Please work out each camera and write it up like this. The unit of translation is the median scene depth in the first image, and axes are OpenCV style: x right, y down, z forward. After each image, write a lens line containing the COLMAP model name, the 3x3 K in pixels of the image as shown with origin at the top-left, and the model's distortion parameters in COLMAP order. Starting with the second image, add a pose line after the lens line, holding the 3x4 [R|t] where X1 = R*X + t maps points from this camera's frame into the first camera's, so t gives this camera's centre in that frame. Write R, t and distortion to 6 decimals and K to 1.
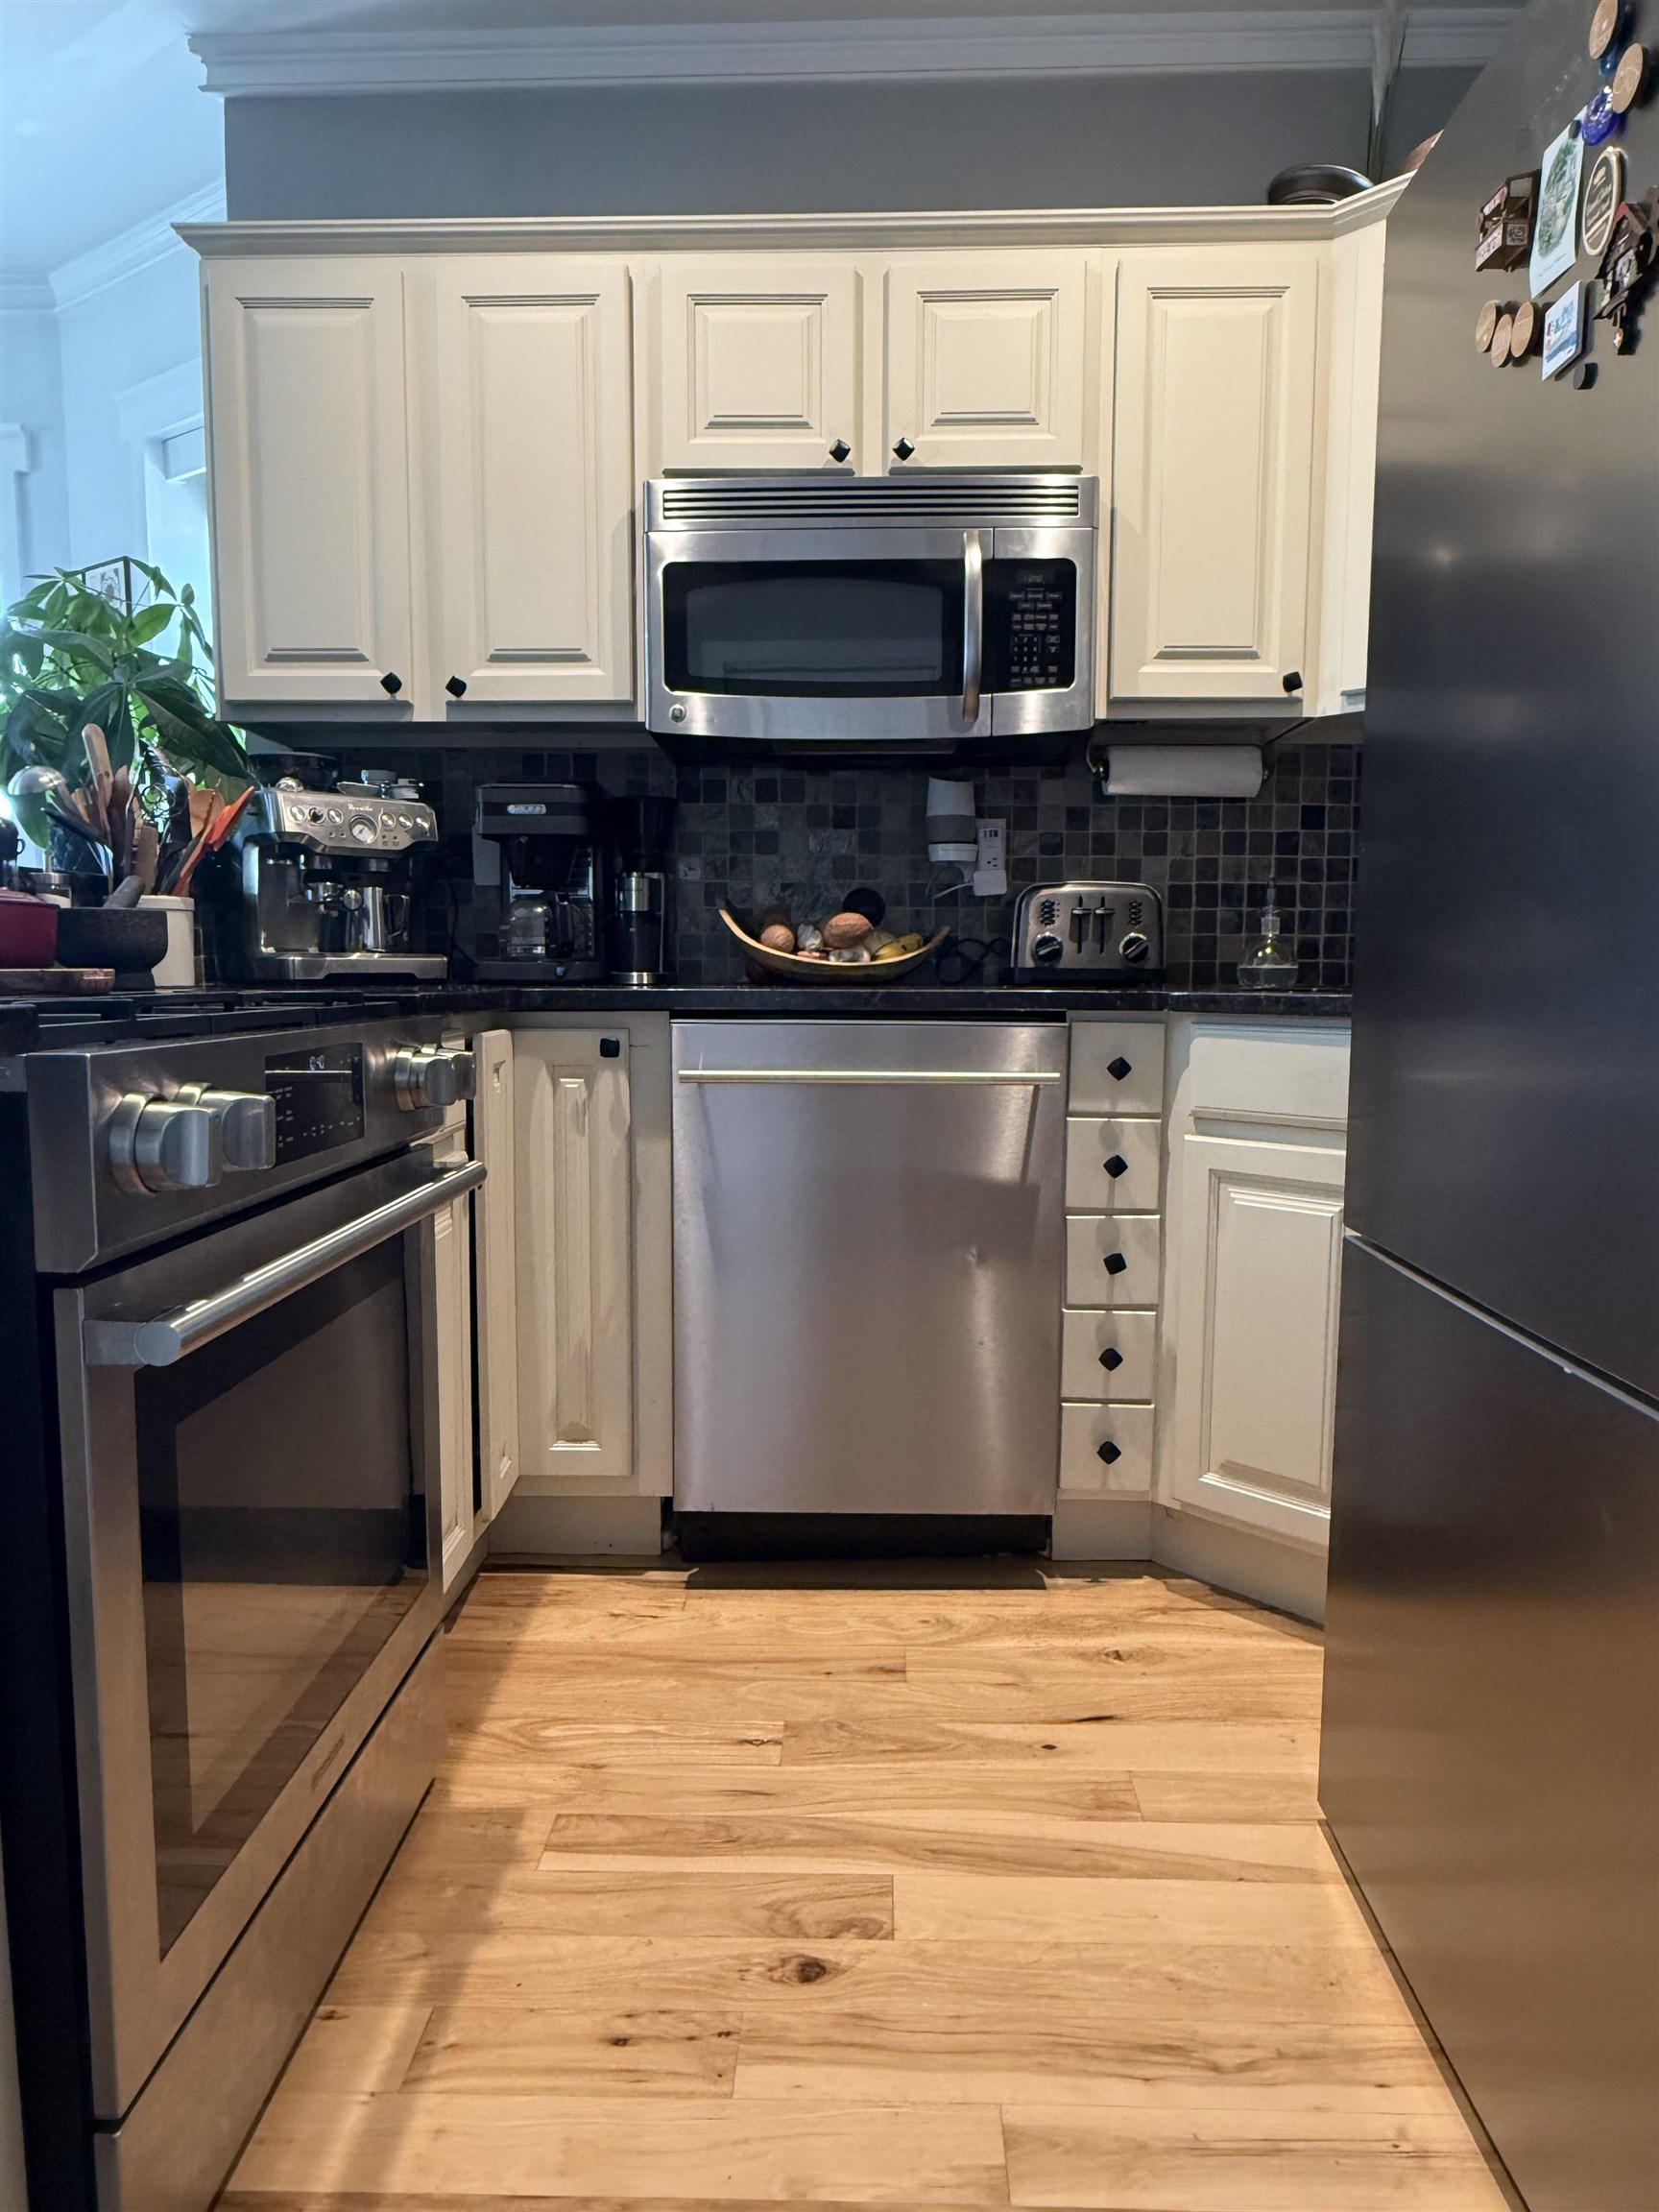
lens RADIAL K [[1408.8, 0, 827.3], [0, 1408.8, 1111.0], [0, 0, 1]] dist [-0.002891, 0.001980]
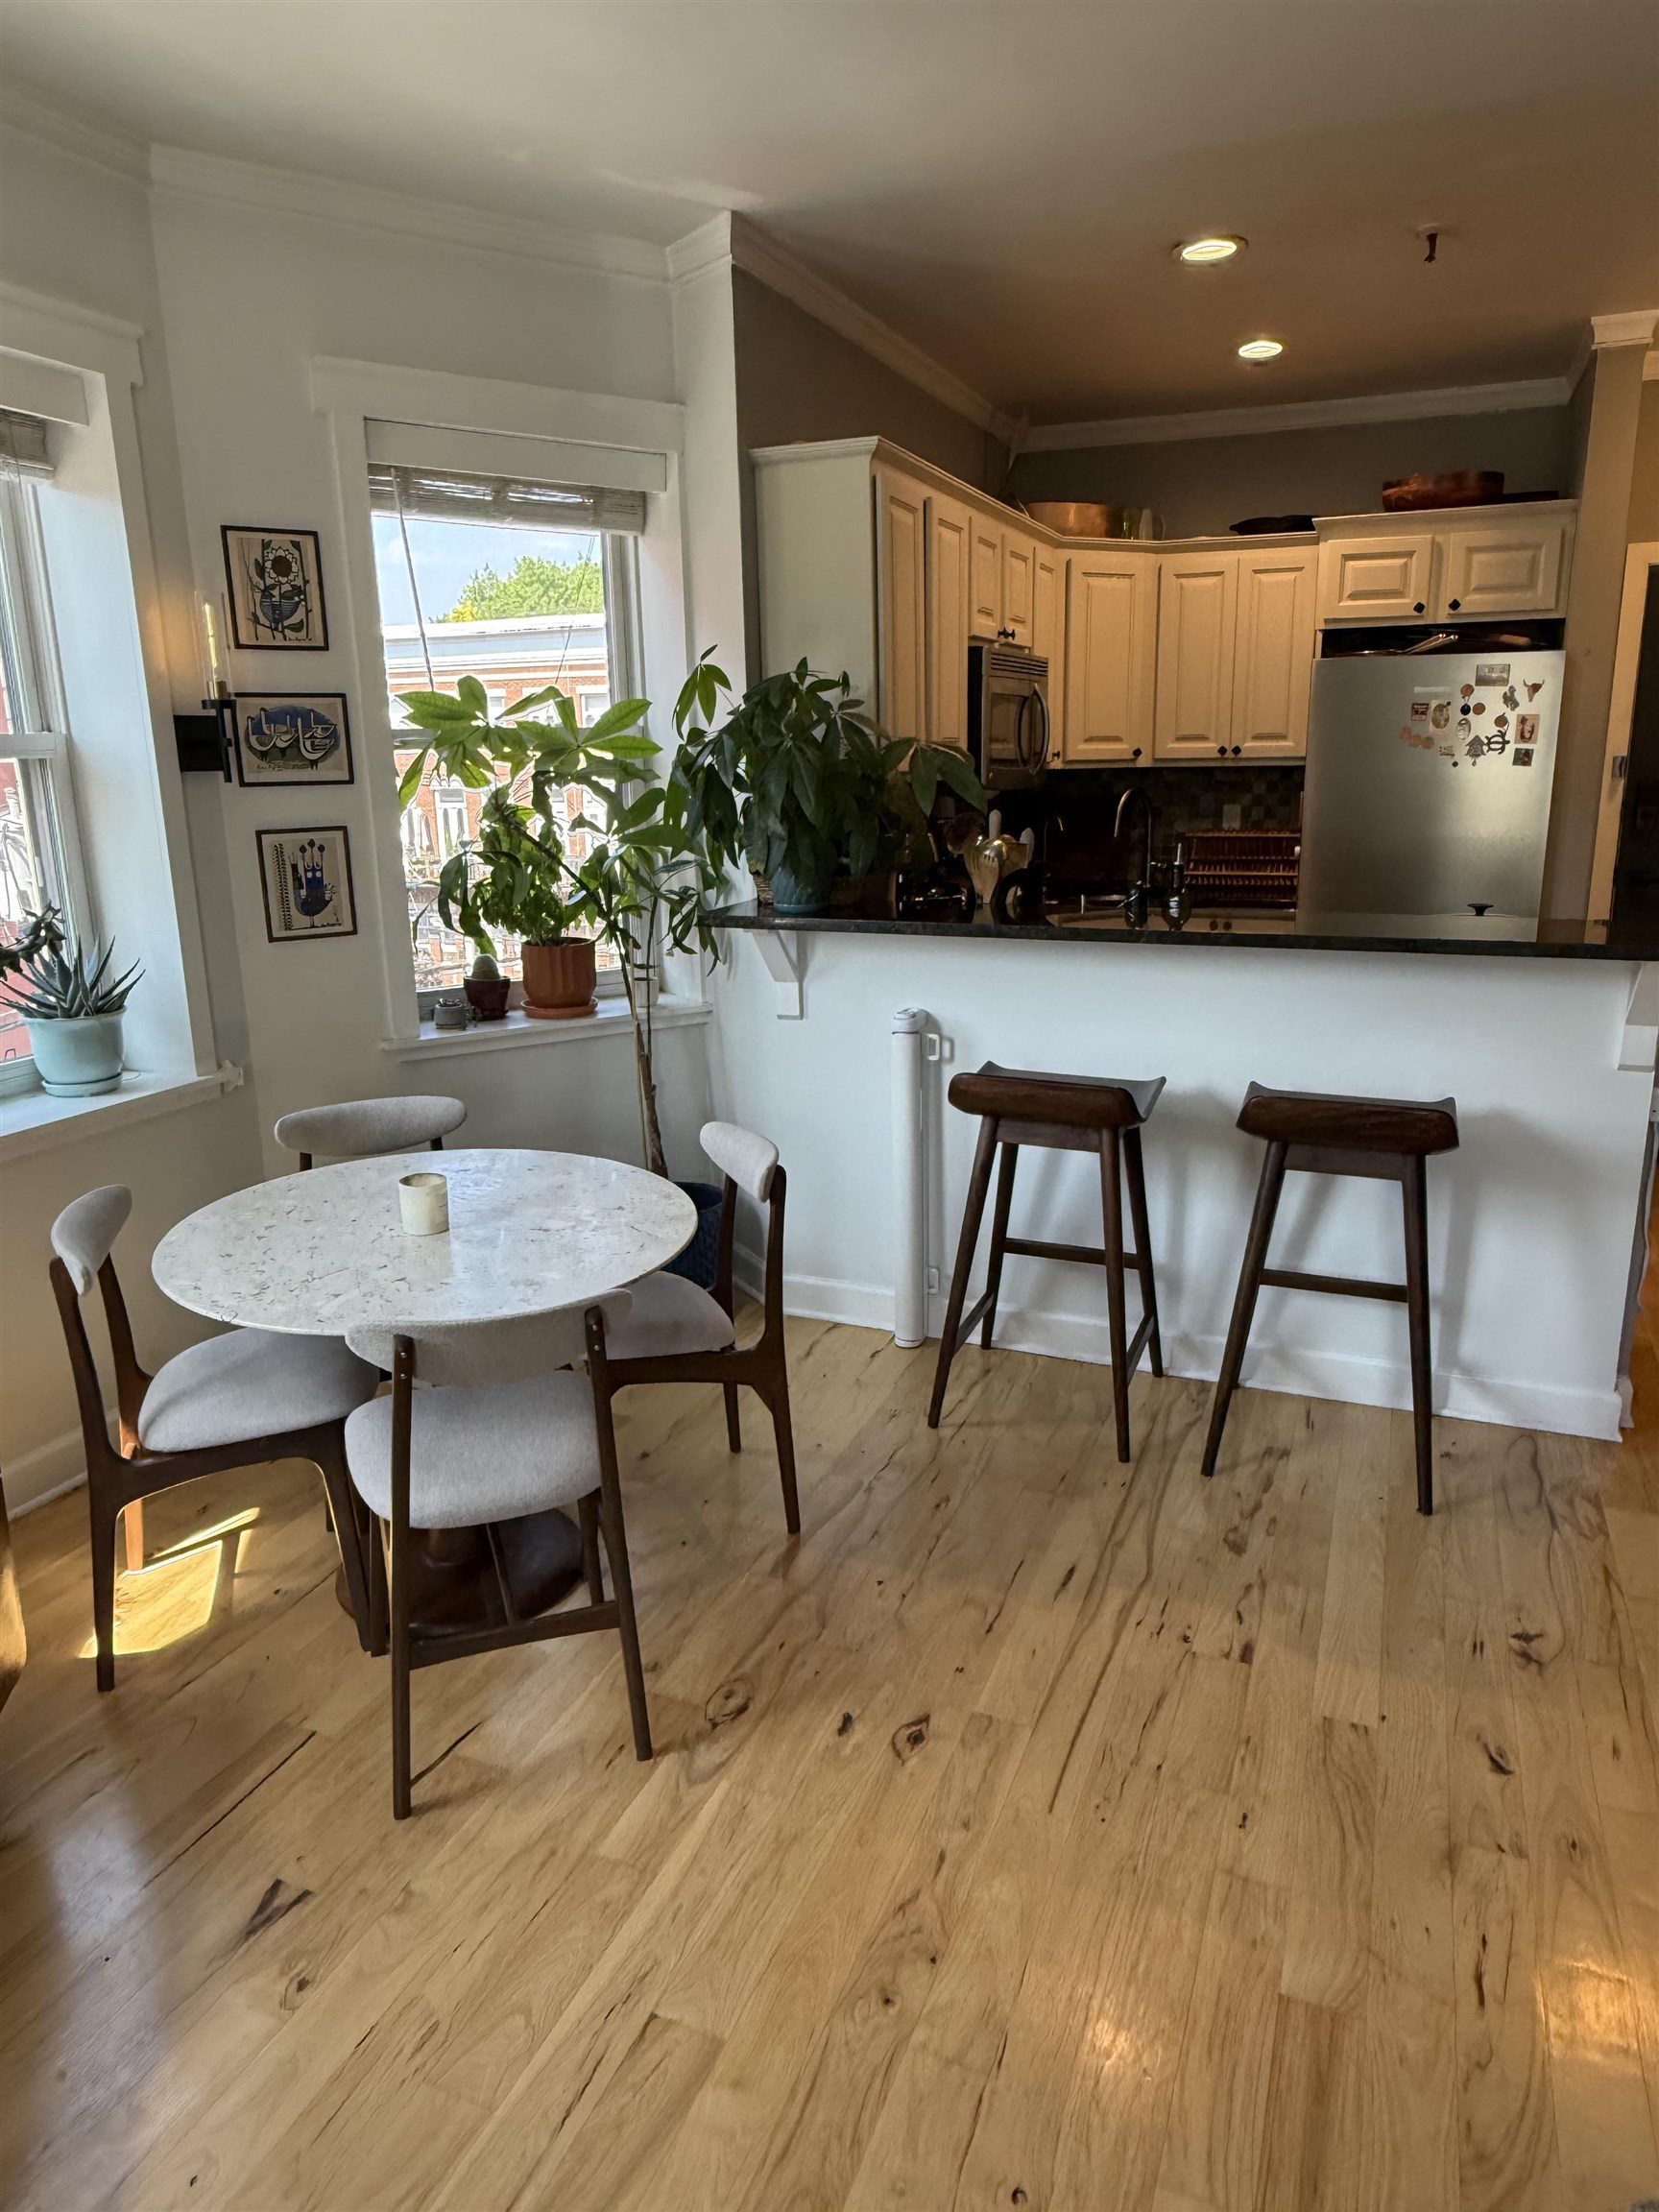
lens RADIAL K [[1408.8, 0, 836.4], [0, 1408.8, 1106.2], [0, 0, 1]] dist [-0.002891, 0.001980]
pose [[0.344761, -0.238831, 0.907799, -2.029687], [0.113795, 0.970592, 0.212134, -0.295680], [-0.931767, 0.030167, 0.361800, 0.578013]]
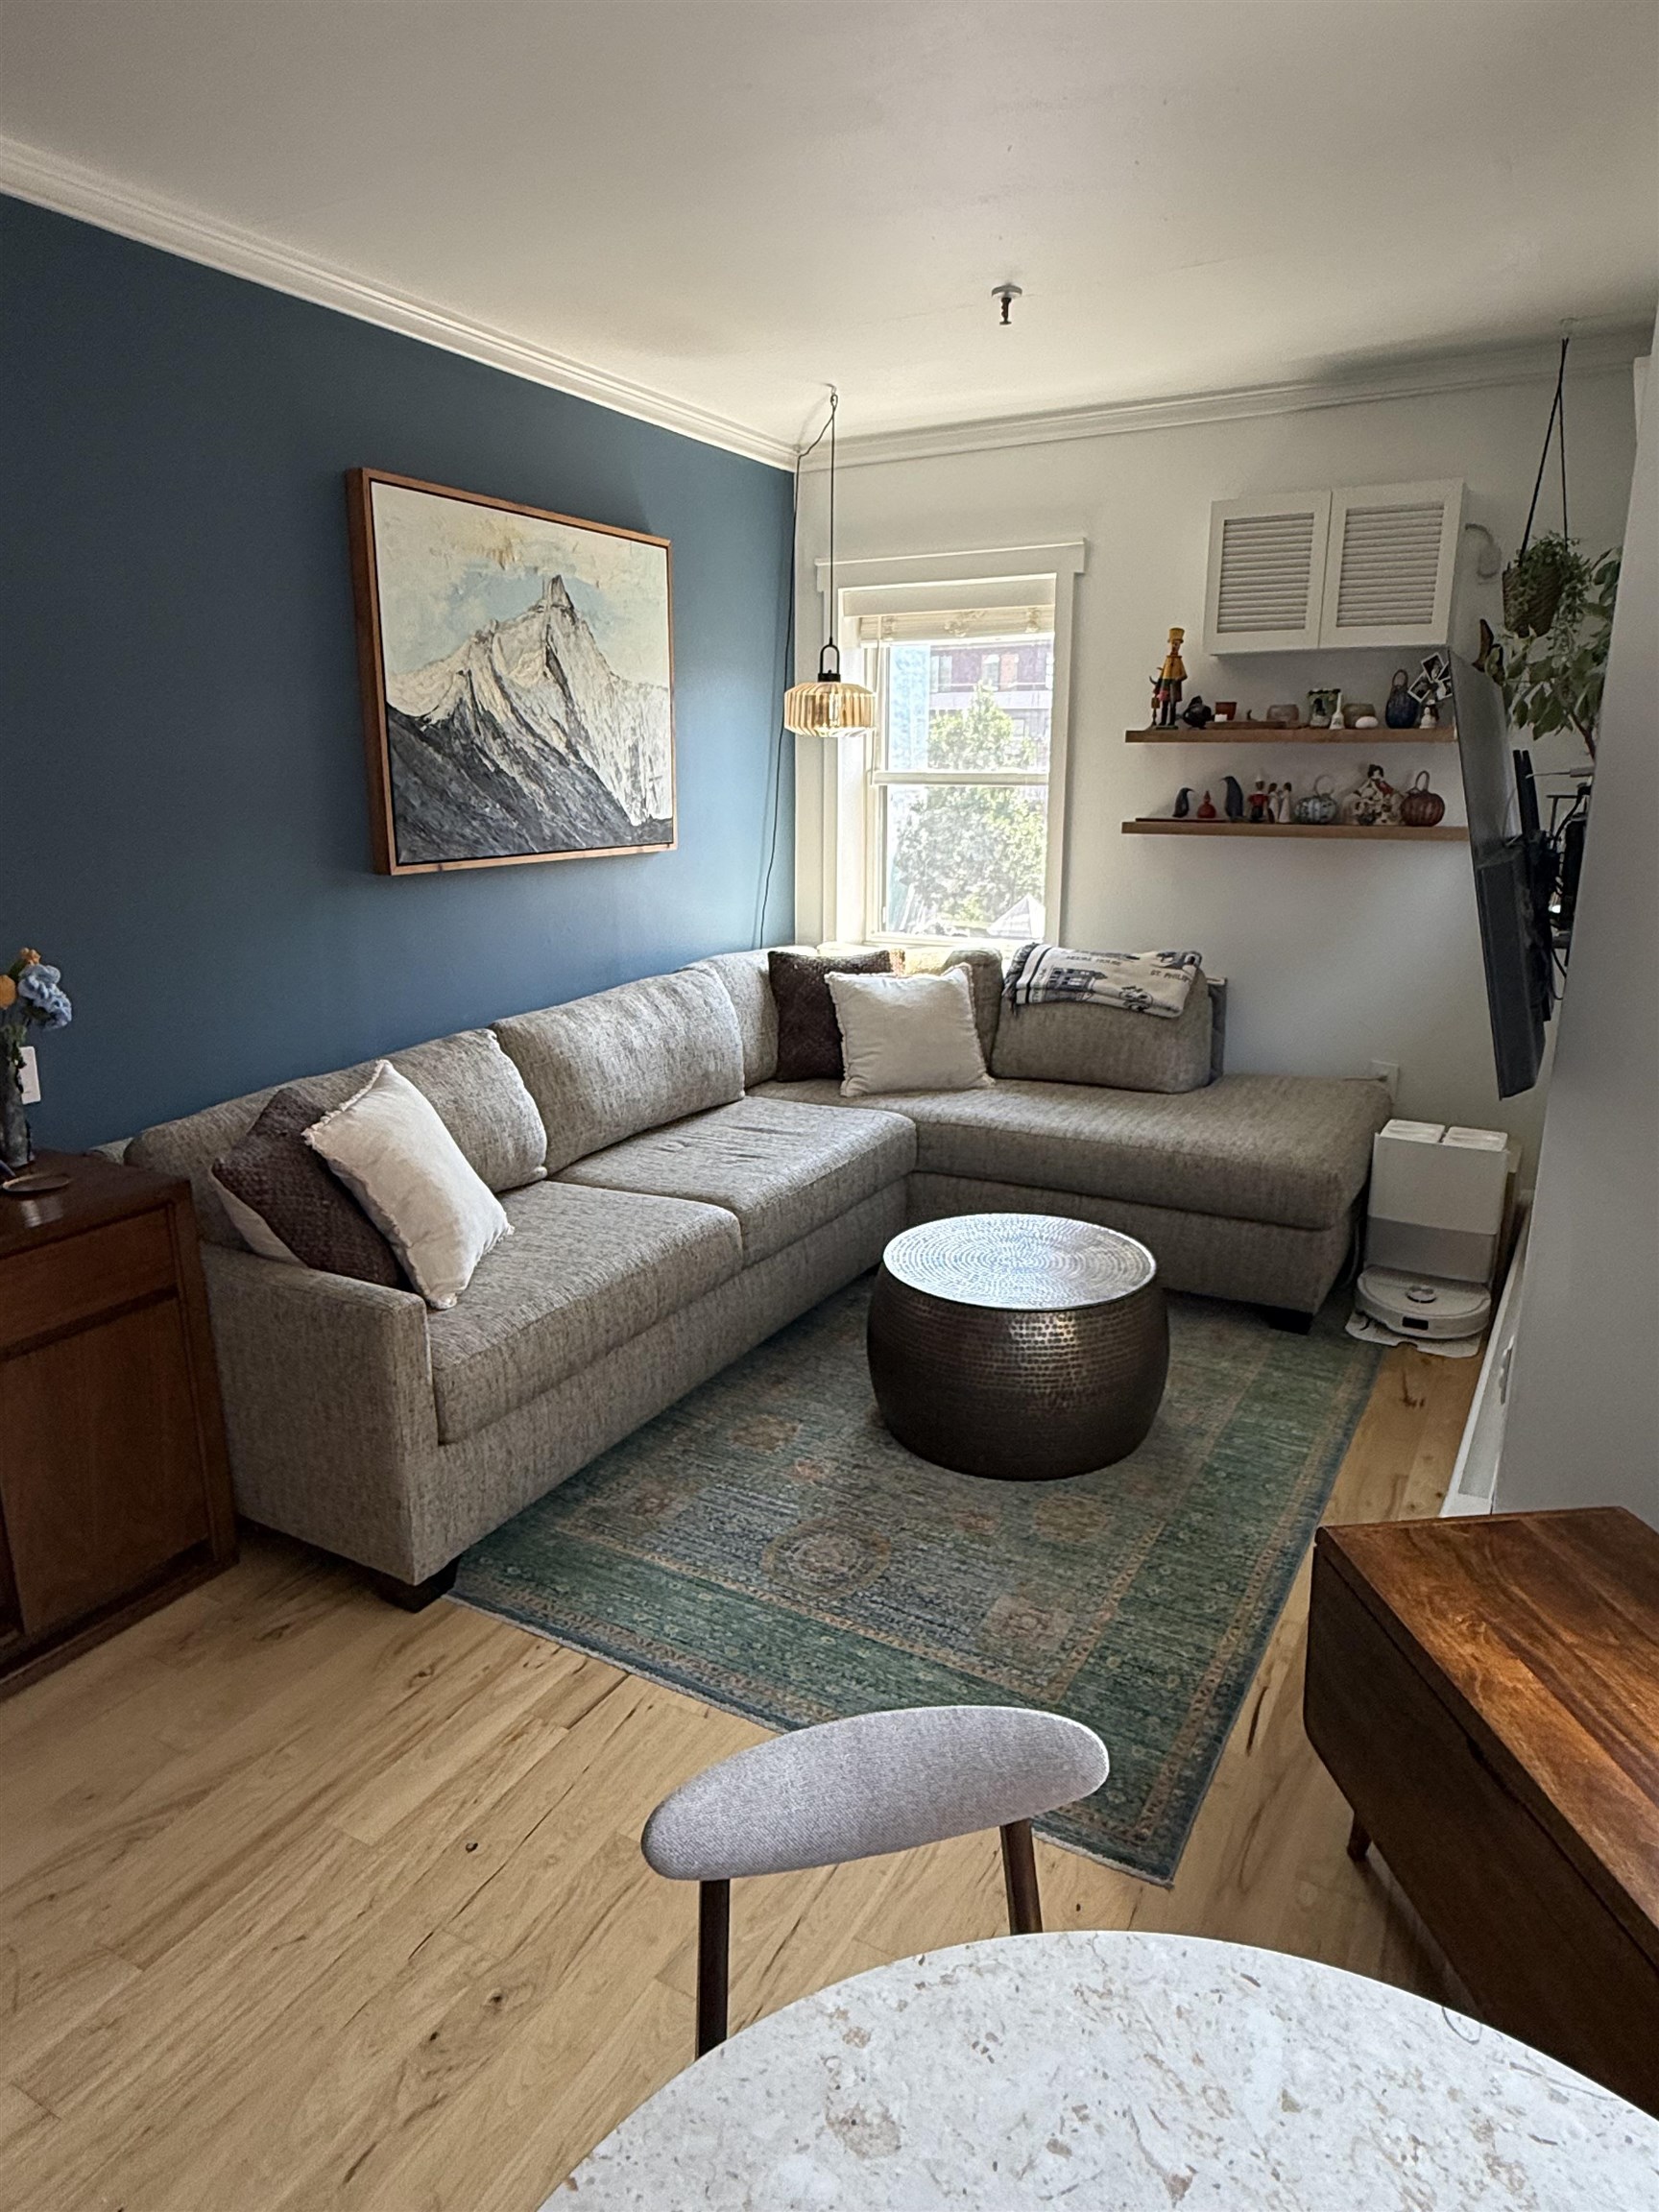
lens RADIAL K [[1370.0, 0, 823.3], [0, 1370.0, 1104.9], [0, 0, 1]] dist [-0.006525, -0.001549]
pose [[-0.460865, 0.209072, -0.862492, -0.945121], [-0.093242, 0.955068, 0.281336, -0.388908], [0.882558, 0.210079, -0.420664, 1.239895]]
